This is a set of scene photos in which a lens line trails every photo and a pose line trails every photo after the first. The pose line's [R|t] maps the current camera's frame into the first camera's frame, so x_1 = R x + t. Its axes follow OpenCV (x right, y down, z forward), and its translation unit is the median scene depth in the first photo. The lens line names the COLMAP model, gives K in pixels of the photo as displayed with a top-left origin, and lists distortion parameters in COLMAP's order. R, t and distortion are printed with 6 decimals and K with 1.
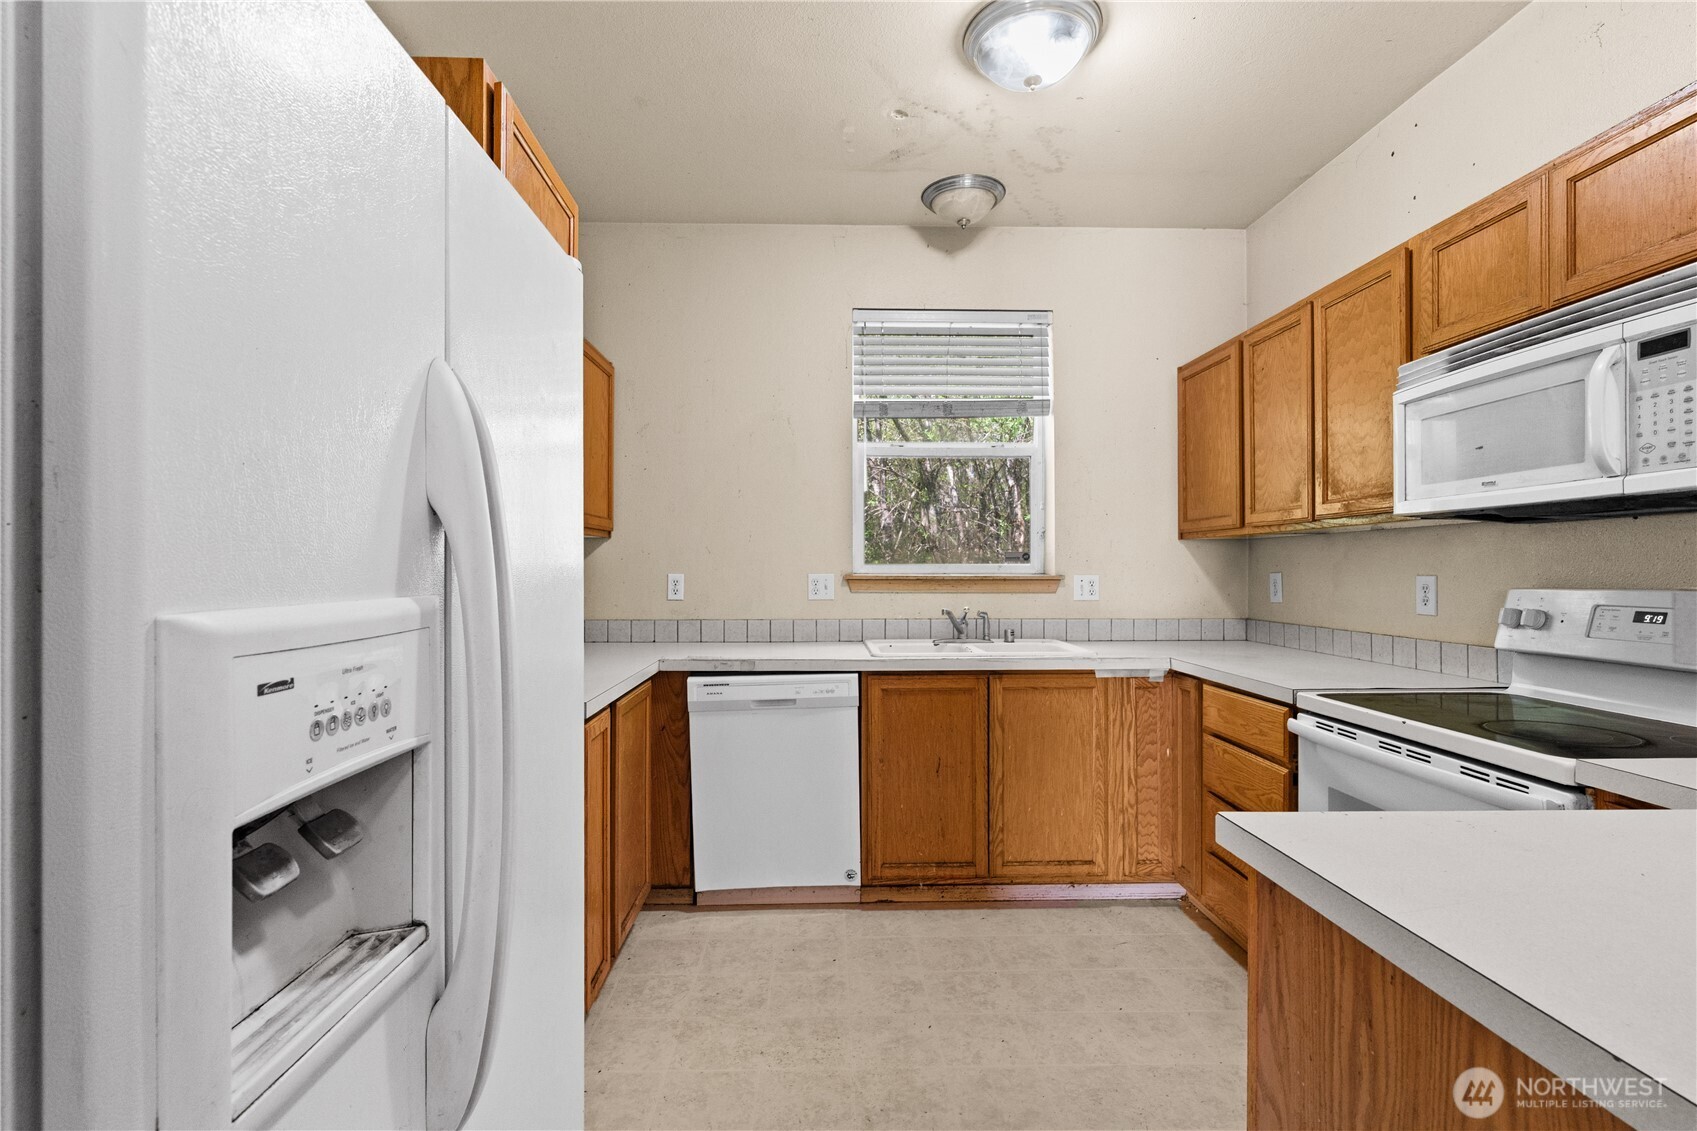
lens RADIAL K [[772.8, 0, 848.5], [0, 772.8, 565.5], [0, 0, 1]] dist [0.010291, 0.000304]
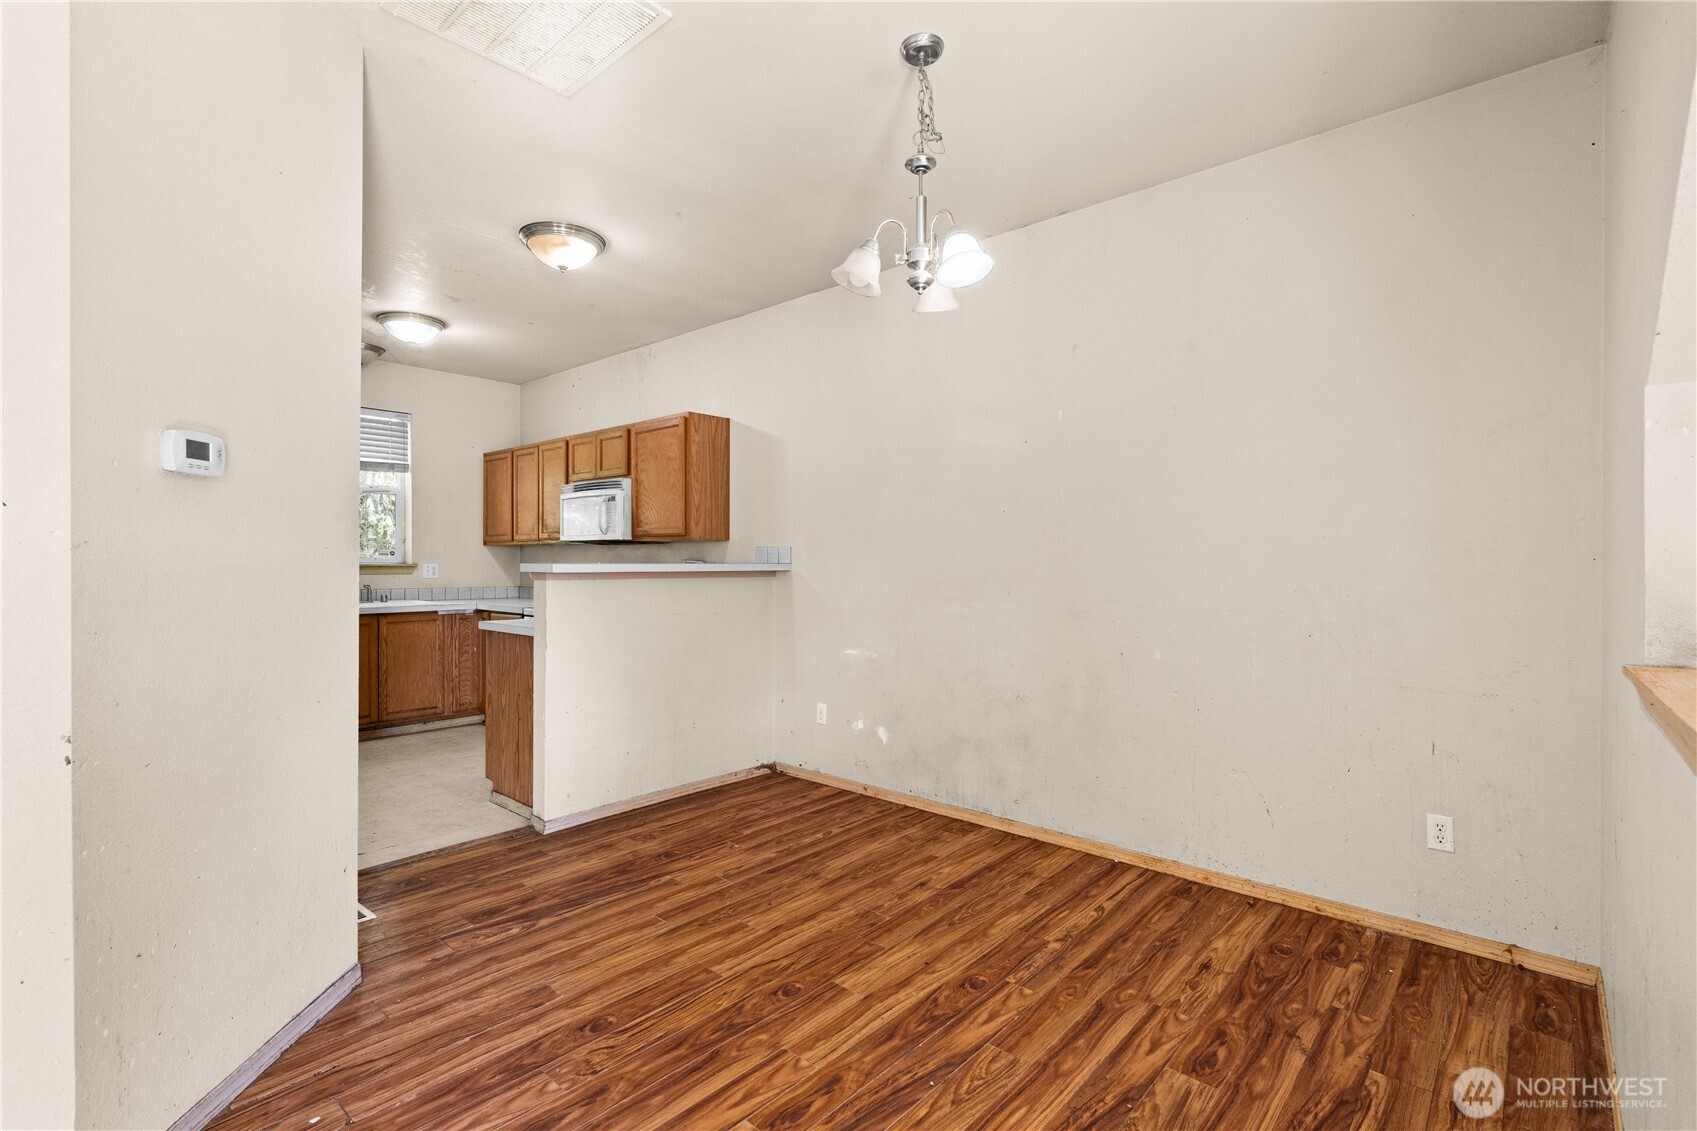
lens RADIAL K [[752.9, 0, 840.0], [0, 752.9, 567.5], [0, 0, 1]] dist [-0.007738, 0.000618]
pose [[0.681033, -0.000860, 0.732252, -0.446579], [-0.008011, 0.999931, 0.008625, -0.003183], [-0.732209, -0.011740, 0.680979, -1.222260]]
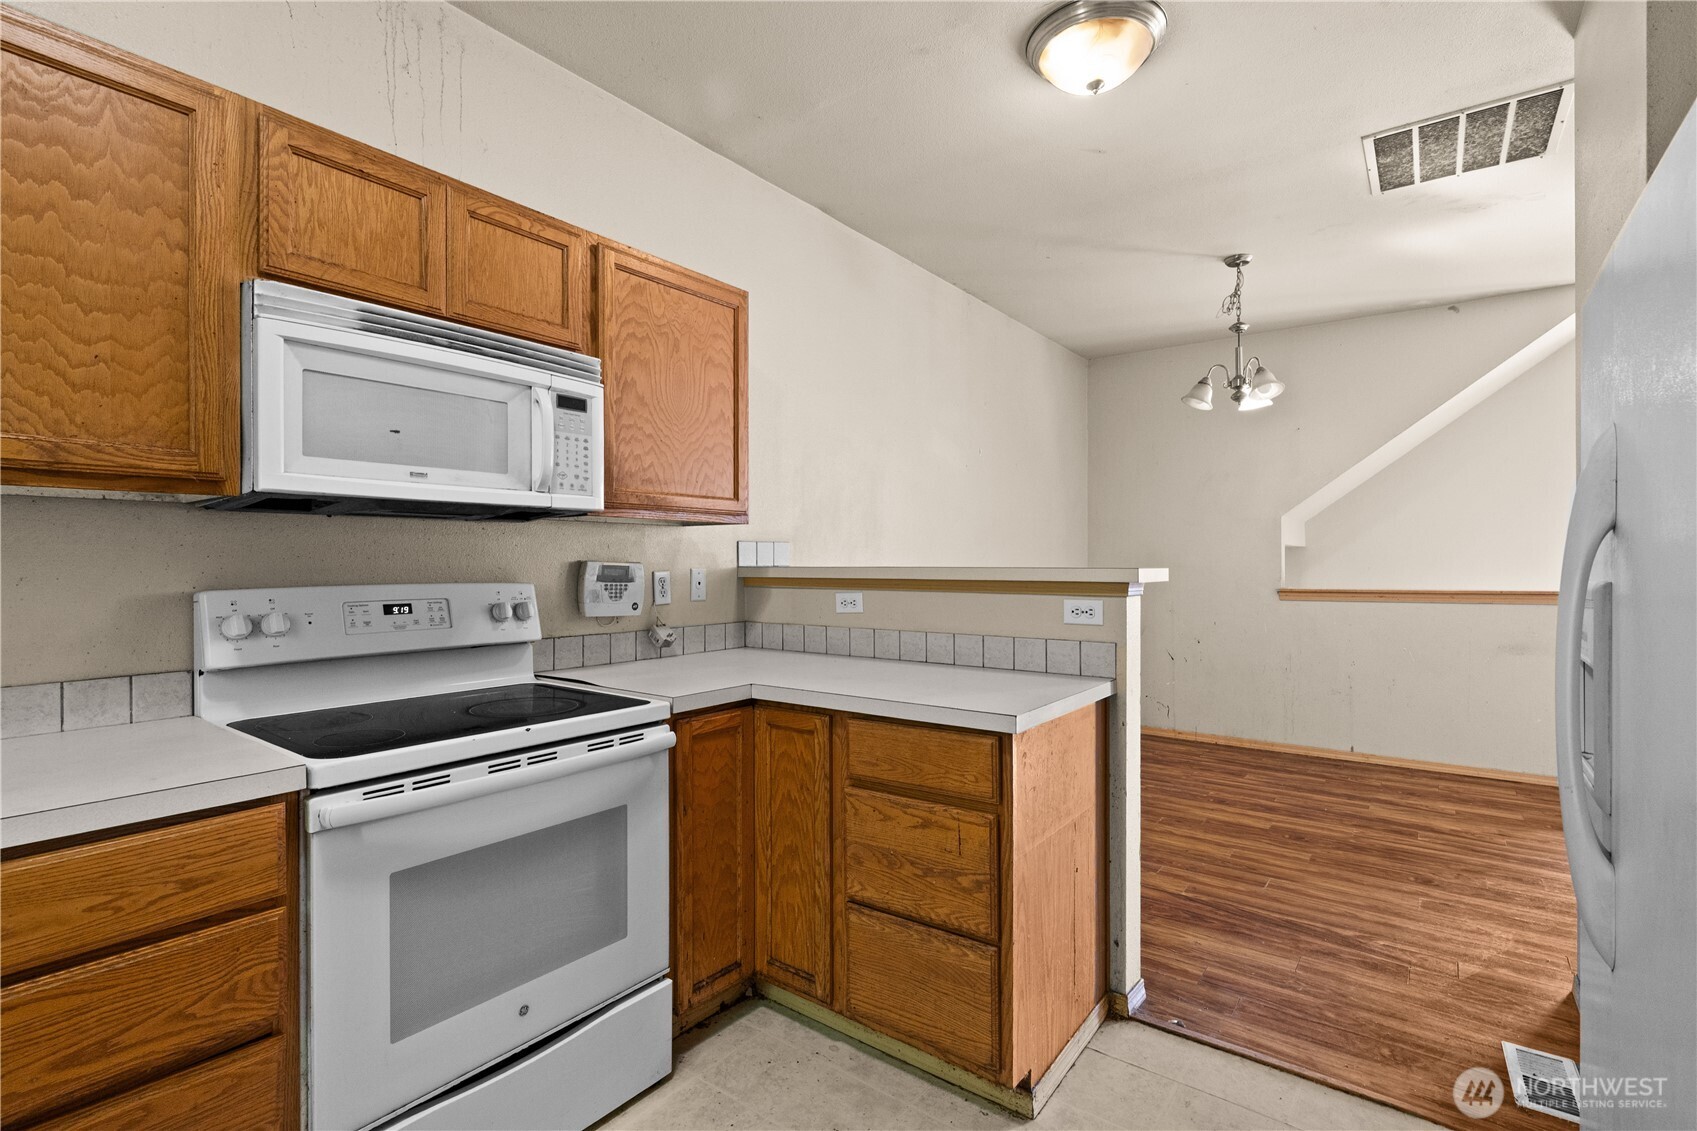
lens RADIAL K [[752.9, 0, 840.0], [0, 752.9, 567.5], [0, 0, 1]] dist [-0.007738, 0.000618]
pose [[-0.757032, -0.002664, 0.653373, -0.108700], [-0.000647, 0.999994, 0.003328, 0.002102], [-0.653378, 0.002096, -0.757029, 0.976782]]
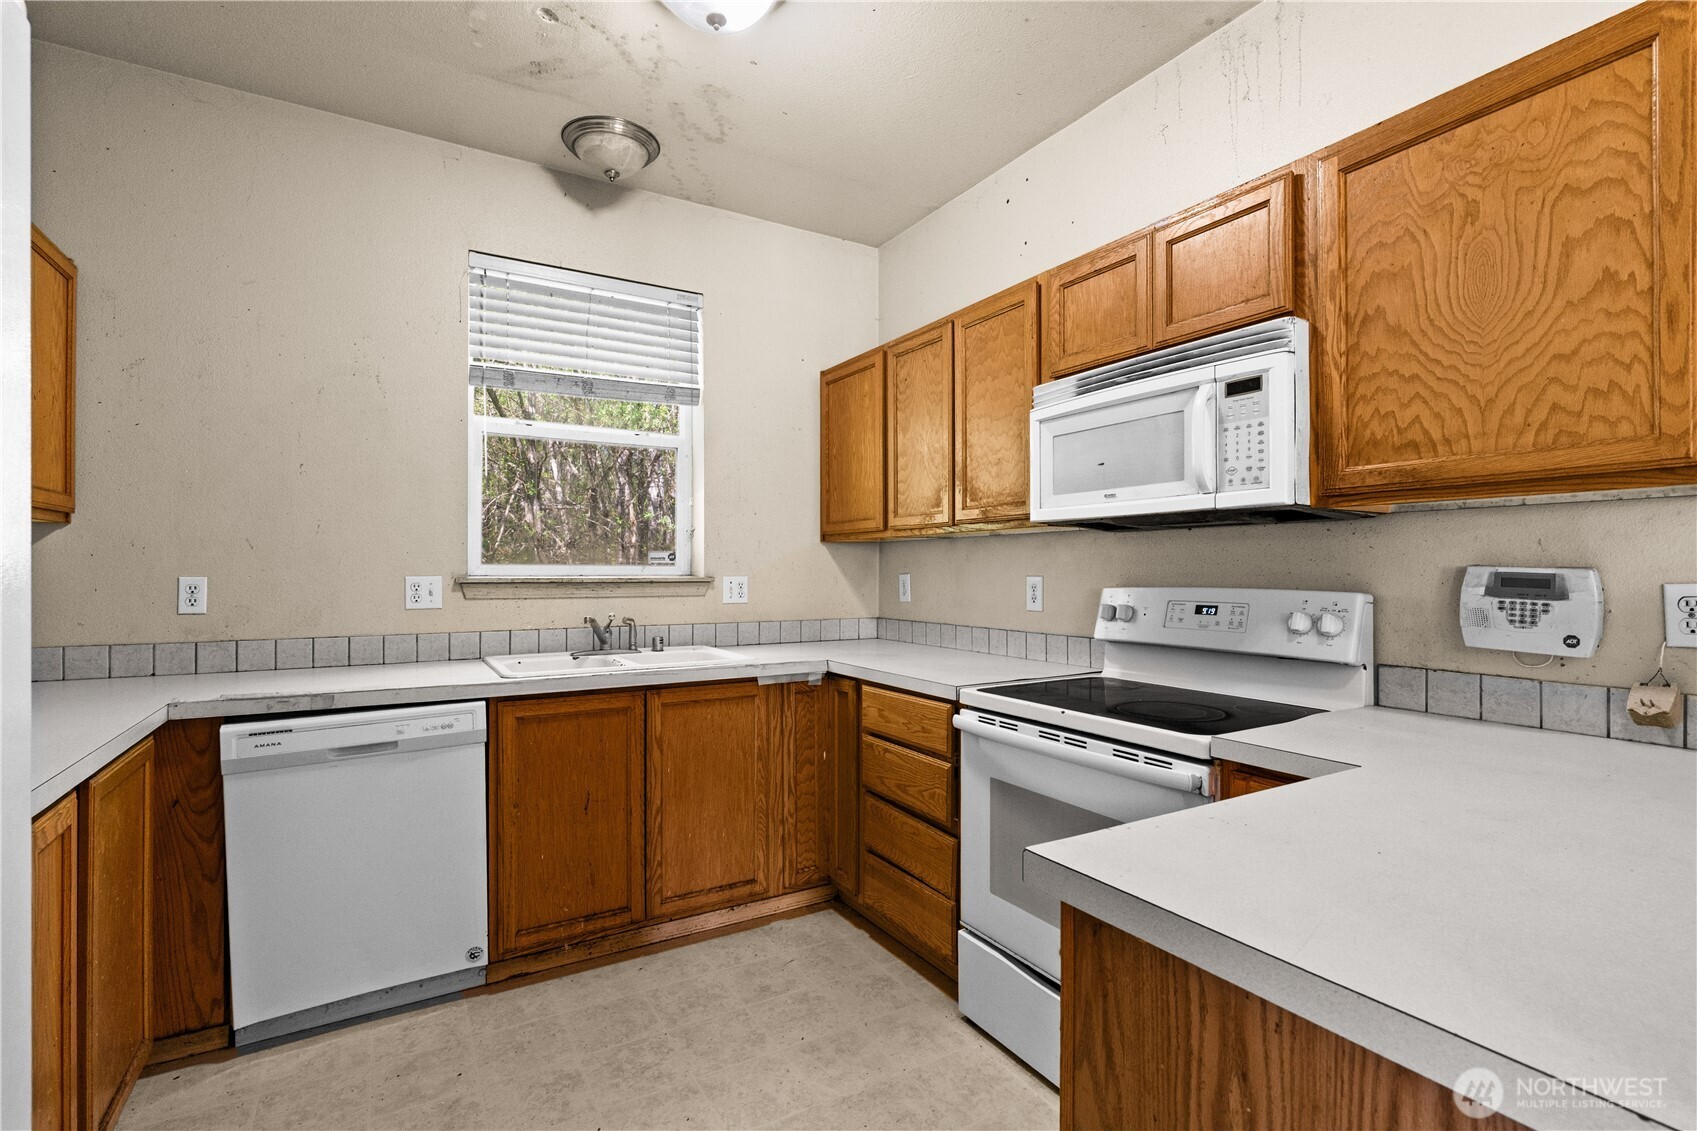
lens RADIAL K [[779.4, 0, 832.0], [0, 779.4, 567.0], [0, 0, 1]] dist [-0.000609, -0.000292]
pose [[0.883974, 0.002785, 0.467528, -0.052041], [-0.002960, 0.999996, -0.000362, 0.000588], [-0.467527, -0.001064, 0.883978, 0.130329]]
